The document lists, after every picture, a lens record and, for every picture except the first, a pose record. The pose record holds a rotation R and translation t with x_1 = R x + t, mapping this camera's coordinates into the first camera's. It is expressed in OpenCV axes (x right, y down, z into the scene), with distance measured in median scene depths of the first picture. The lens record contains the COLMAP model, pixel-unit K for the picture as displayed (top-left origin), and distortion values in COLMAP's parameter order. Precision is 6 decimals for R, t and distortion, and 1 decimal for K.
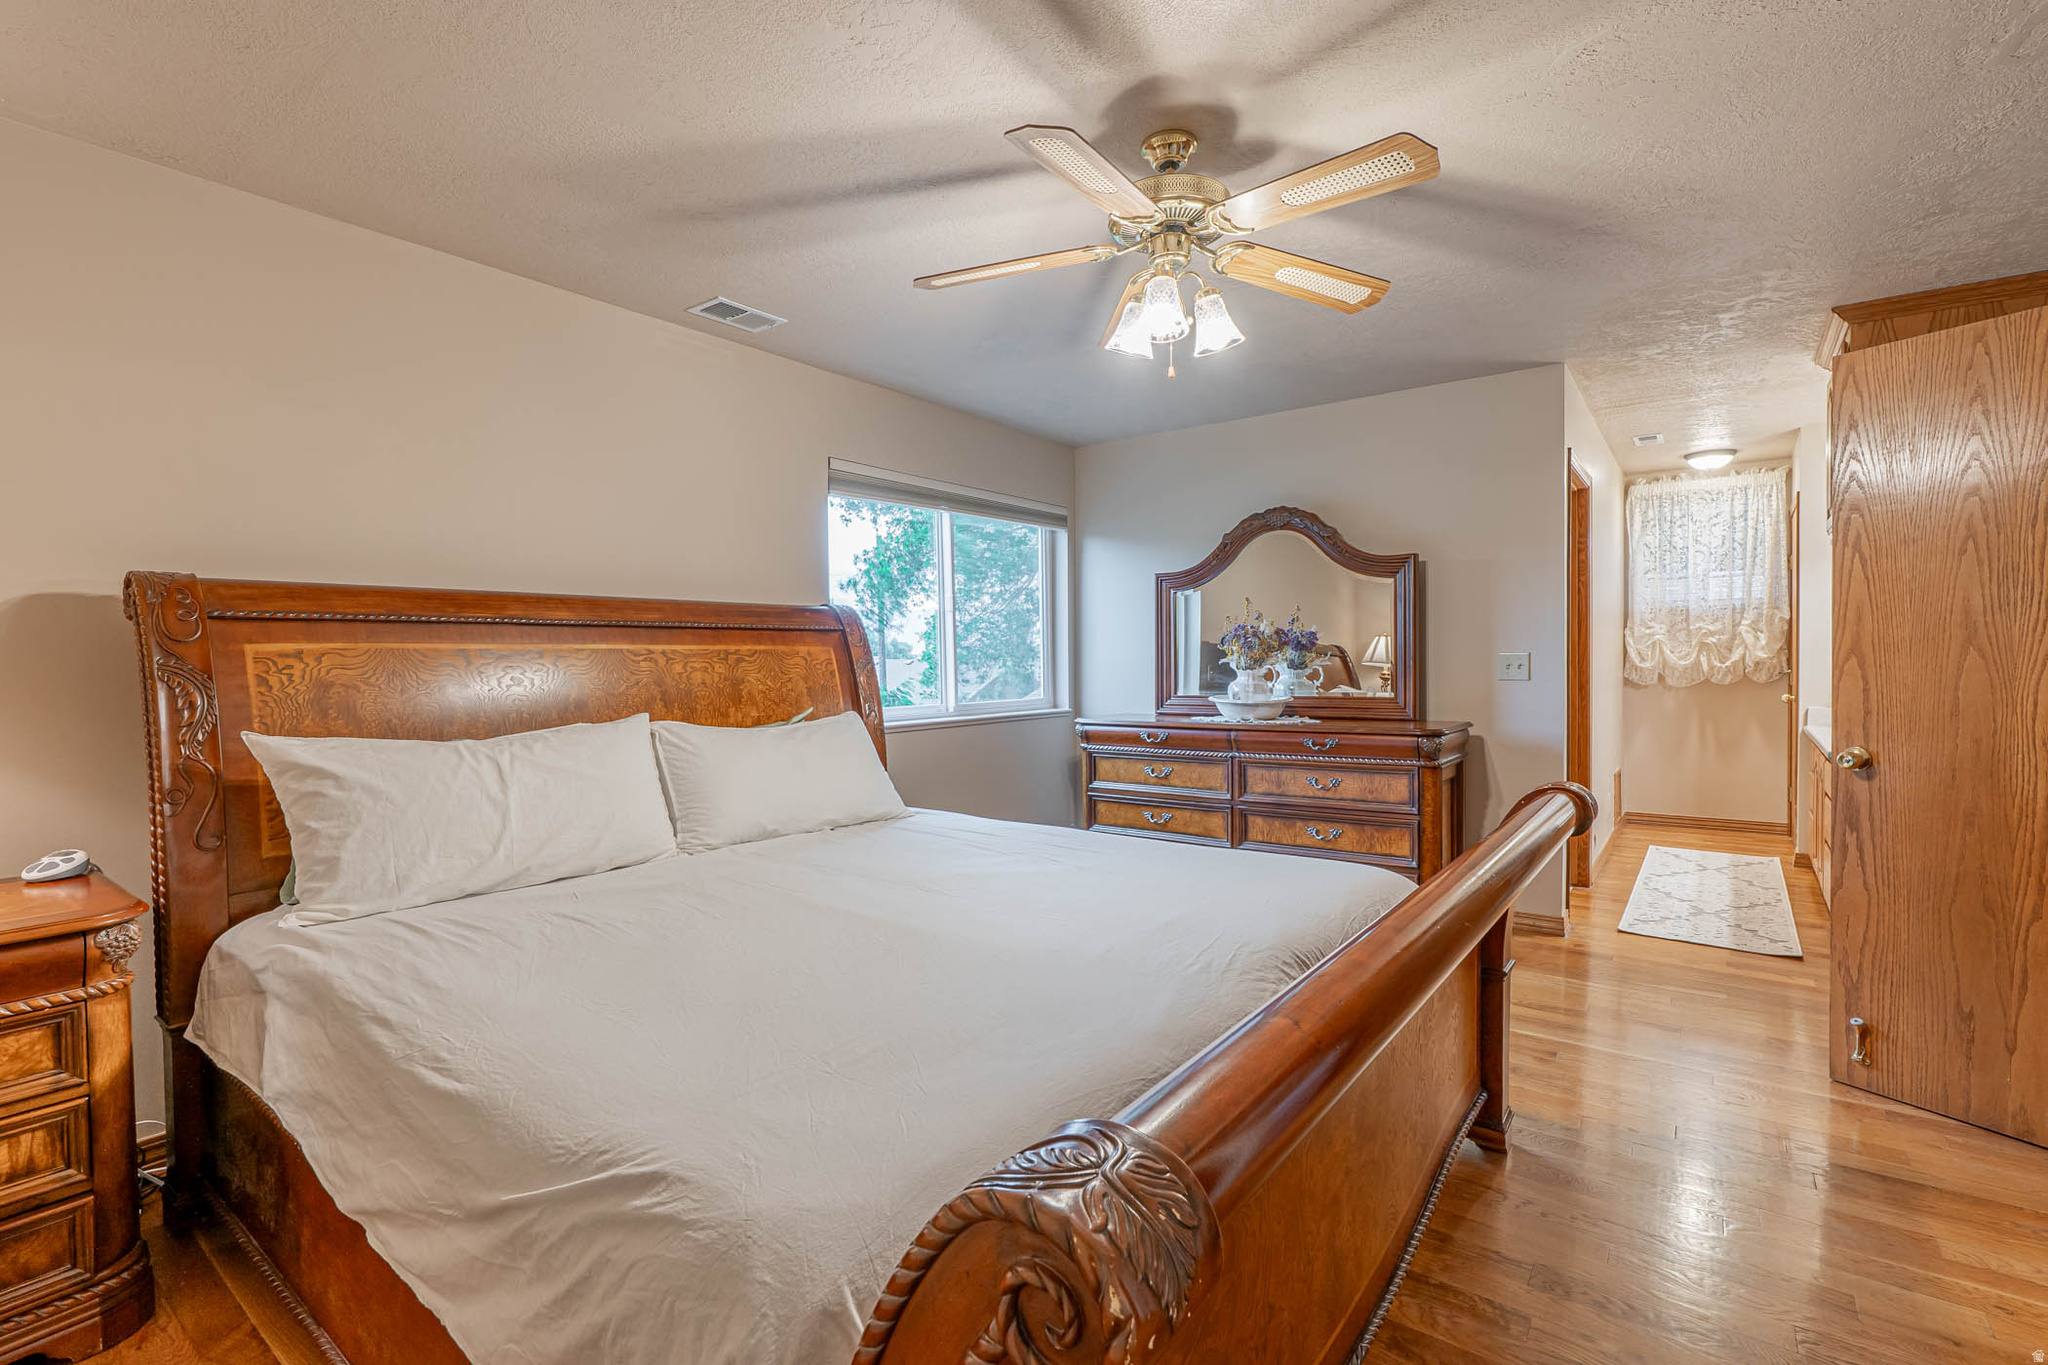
lens RADIAL K [[931.6, 0, 1027.8], [0, 931.6, 678.3], [0, 0, 1]] dist [-0.004157, 0.001903]
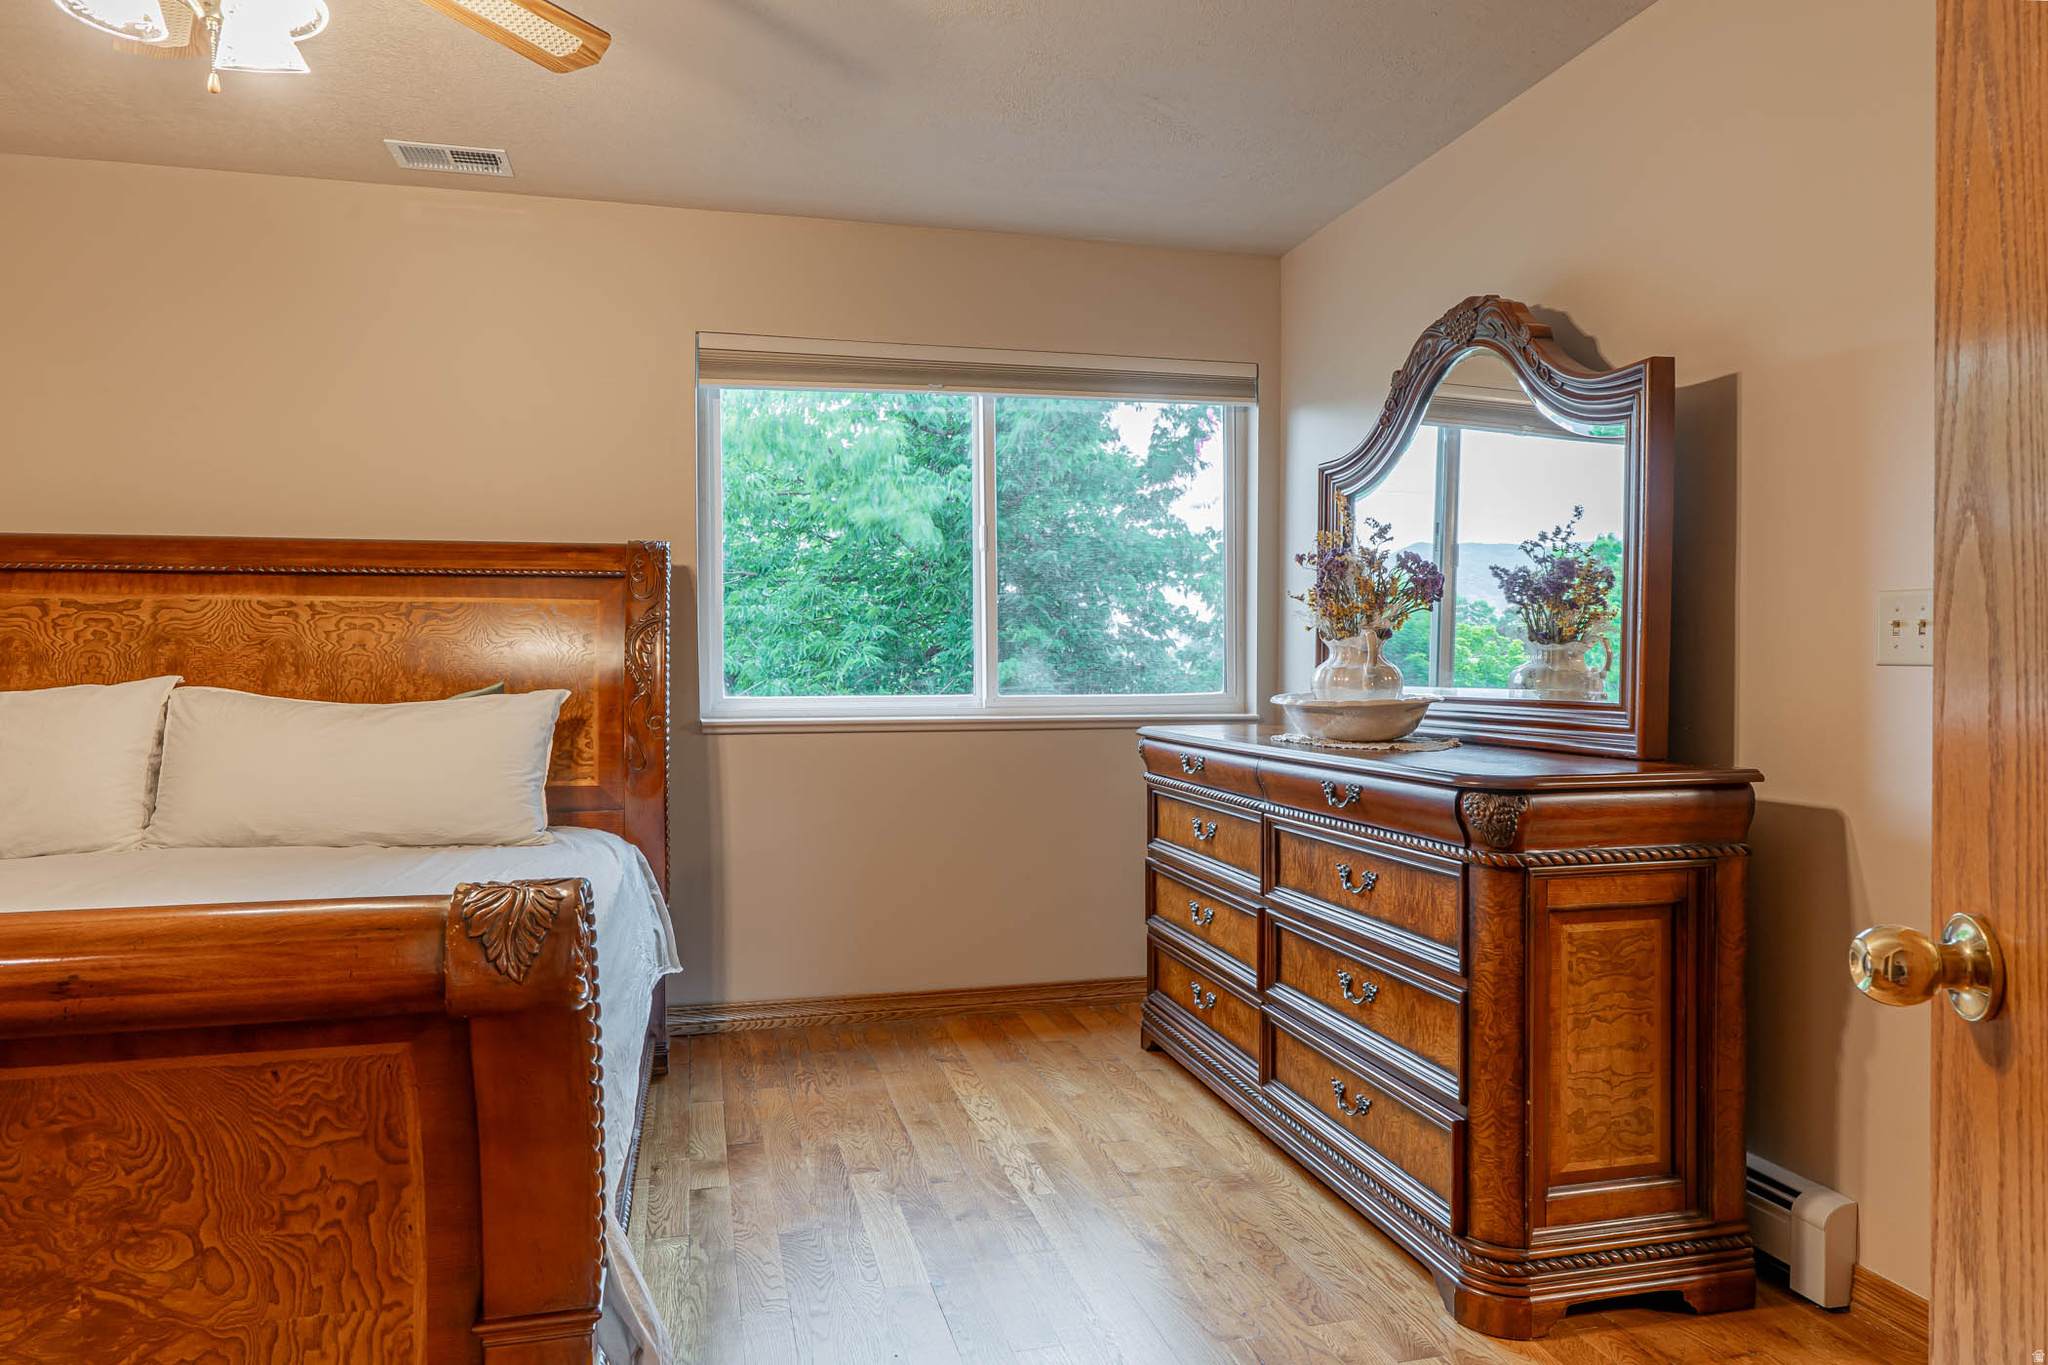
lens RADIAL K [[1304.5, 0, 1026.5], [0, 1304.5, 681.2], [0, 0, 1]] dist [-0.001235, 0.002081]
pose [[0.778235, 0.020828, -0.627627, 0.435268], [-0.020885, 0.999755, 0.007280, 0.009077], [0.627625, 0.007443, 0.778480, 0.286428]]
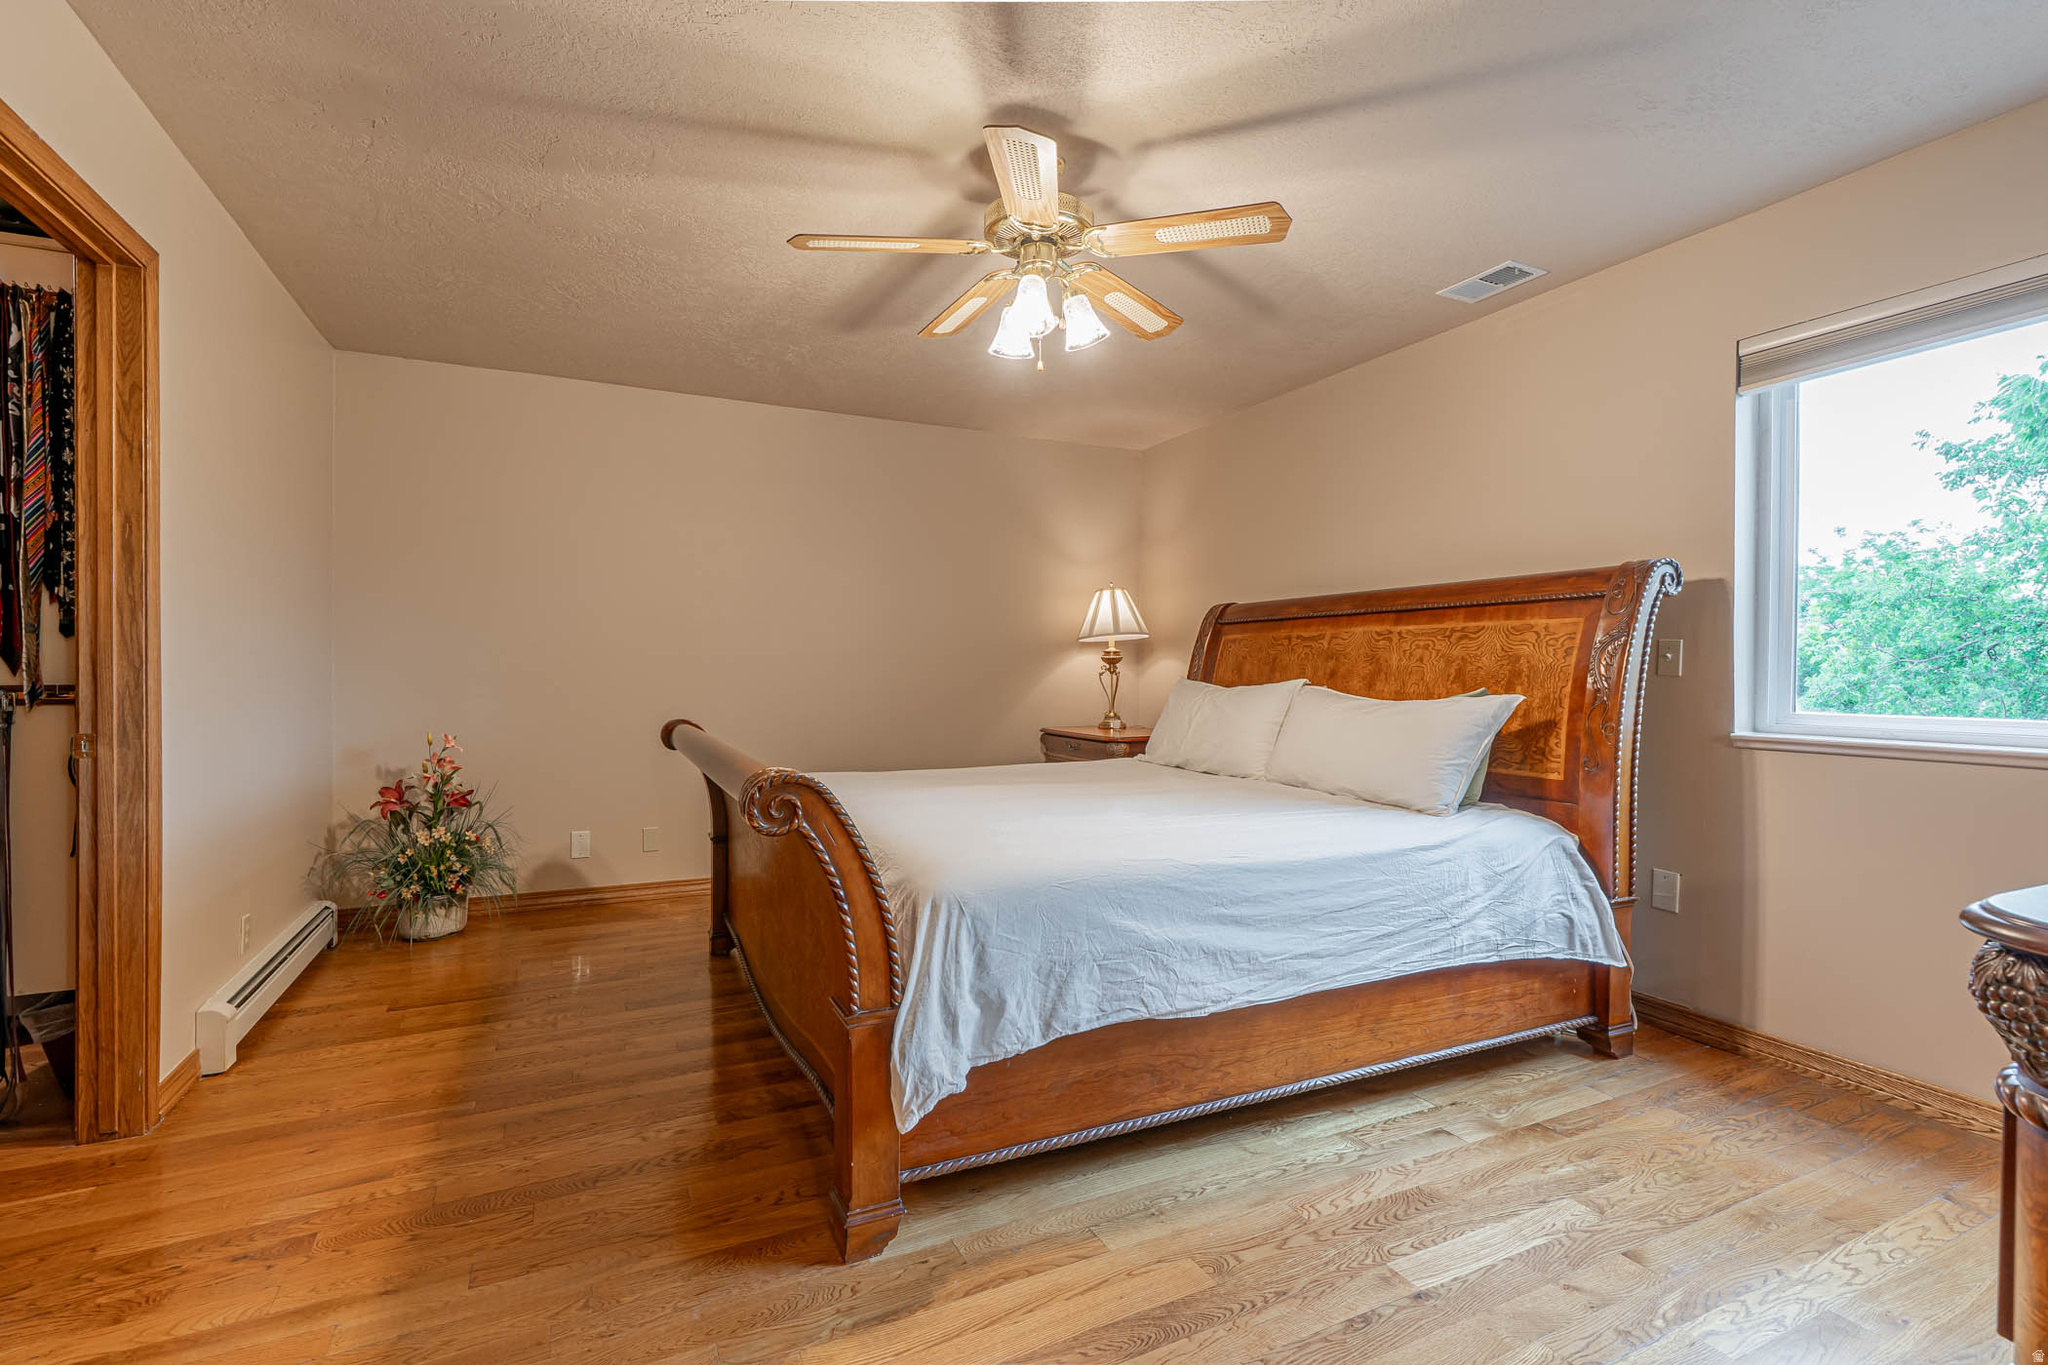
lens RADIAL K [[931.6, 0, 1020.7], [0, 931.6, 680.5], [0, 0, 1]] dist [-0.004157, 0.001903]
pose [[-0.467168, 0.015275, -0.884037, 0.473462], [-0.022255, 0.999331, 0.029028, 0.004903], [0.883889, 0.033235, -0.466515, 0.623716]]
